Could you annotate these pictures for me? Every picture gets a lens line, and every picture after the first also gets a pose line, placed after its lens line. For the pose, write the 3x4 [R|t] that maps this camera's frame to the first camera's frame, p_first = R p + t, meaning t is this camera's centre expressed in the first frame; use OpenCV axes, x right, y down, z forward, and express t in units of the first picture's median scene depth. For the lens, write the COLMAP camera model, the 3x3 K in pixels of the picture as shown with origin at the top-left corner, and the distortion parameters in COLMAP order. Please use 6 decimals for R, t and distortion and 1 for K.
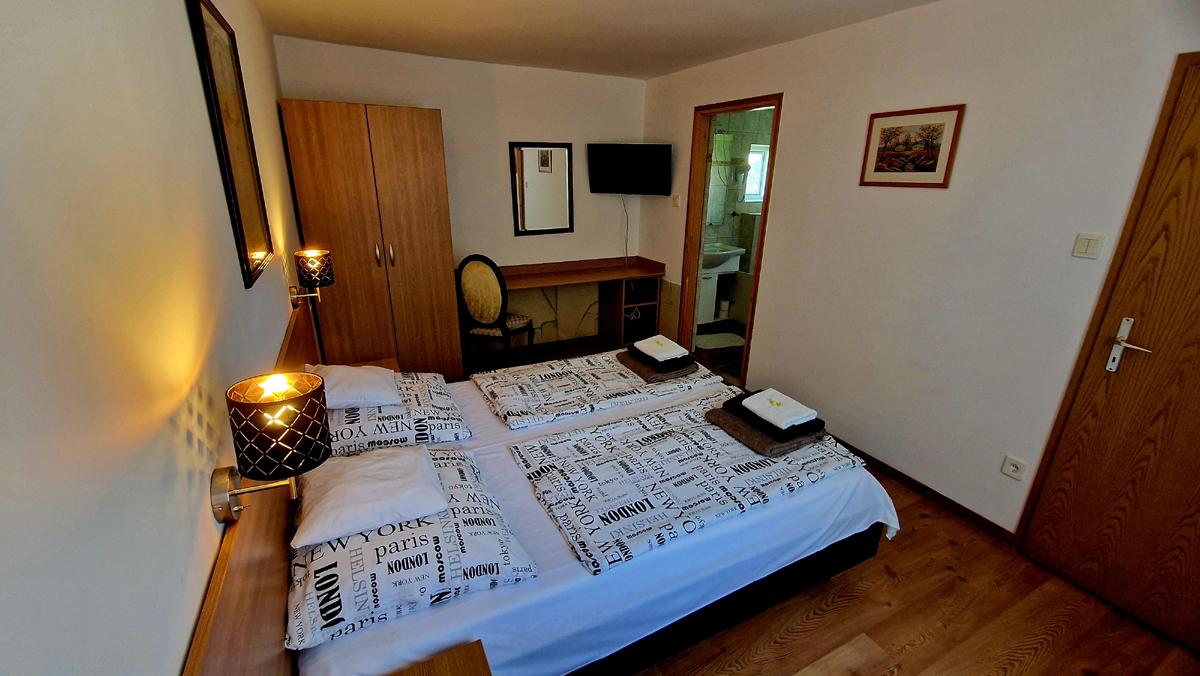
lens RADIAL K [[490.7, 0, 604.3], [0, 490.7, 337.9], [0, 0, 1]] dist [0.000595, 0.000008]
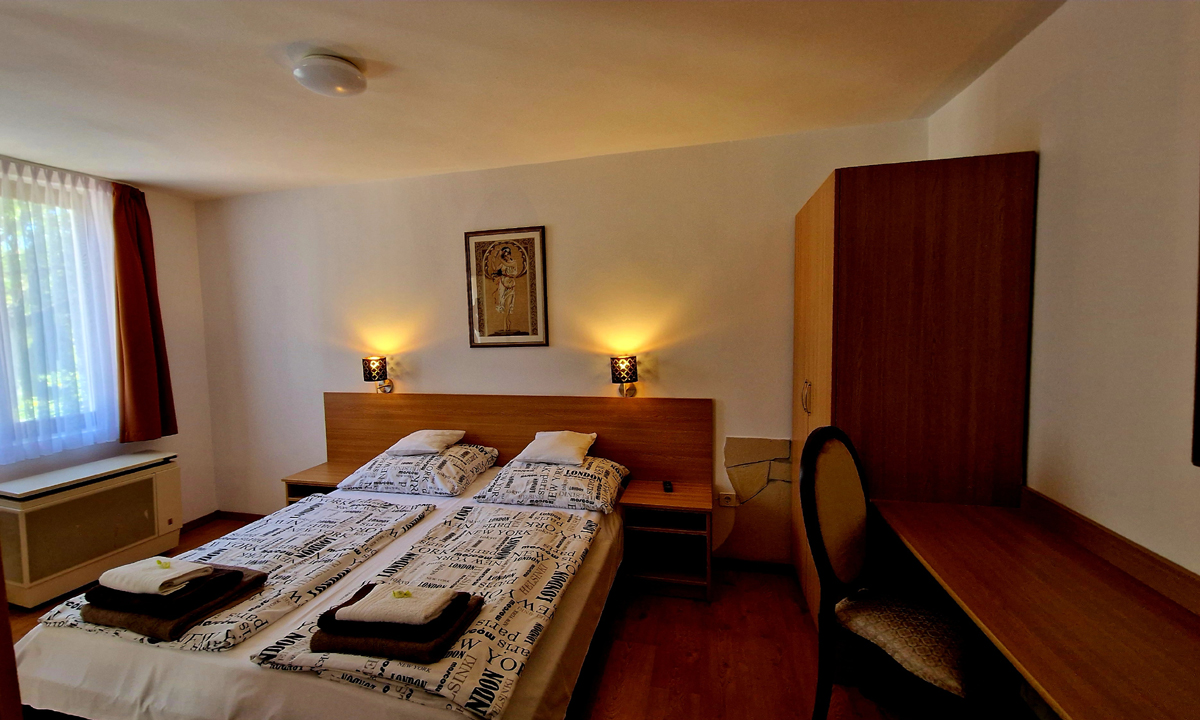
lens RADIAL K [[520.2, 0, 567.2], [0, 520.2, 357.8], [0, 0, 1]] dist [-0.002774, -0.000510]
pose [[-0.676717, 0.047152, -0.734732, 0.429084], [-0.222923, 0.937980, 0.265516, -0.445905], [0.701684, 0.343468, -0.624236, 1.570983]]
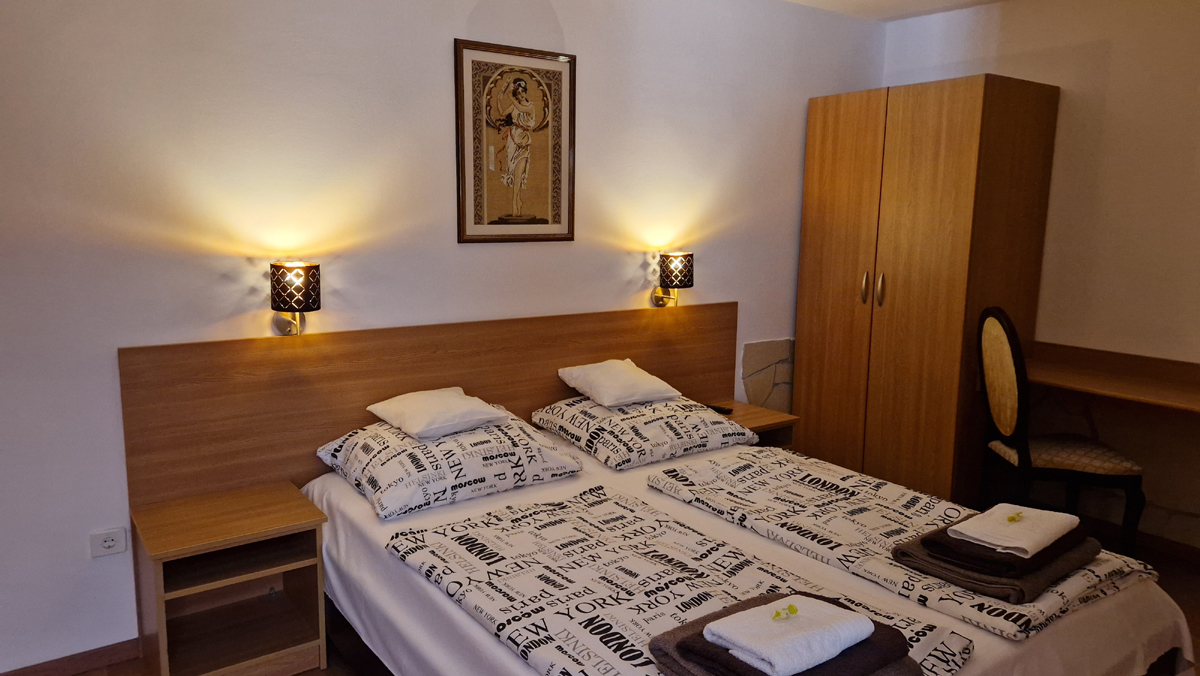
lens RADIAL K [[798.7, 0, 575.6], [0, 798.7, 335.0], [0, 0, 1]] dist [0.079843, -0.066898]
pose [[0.134944, 0.138050, -0.981189, 0.851984], [-0.323552, 0.942105, 0.088053, -0.089092], [0.936539, 0.305583, 0.171798, 0.541261]]
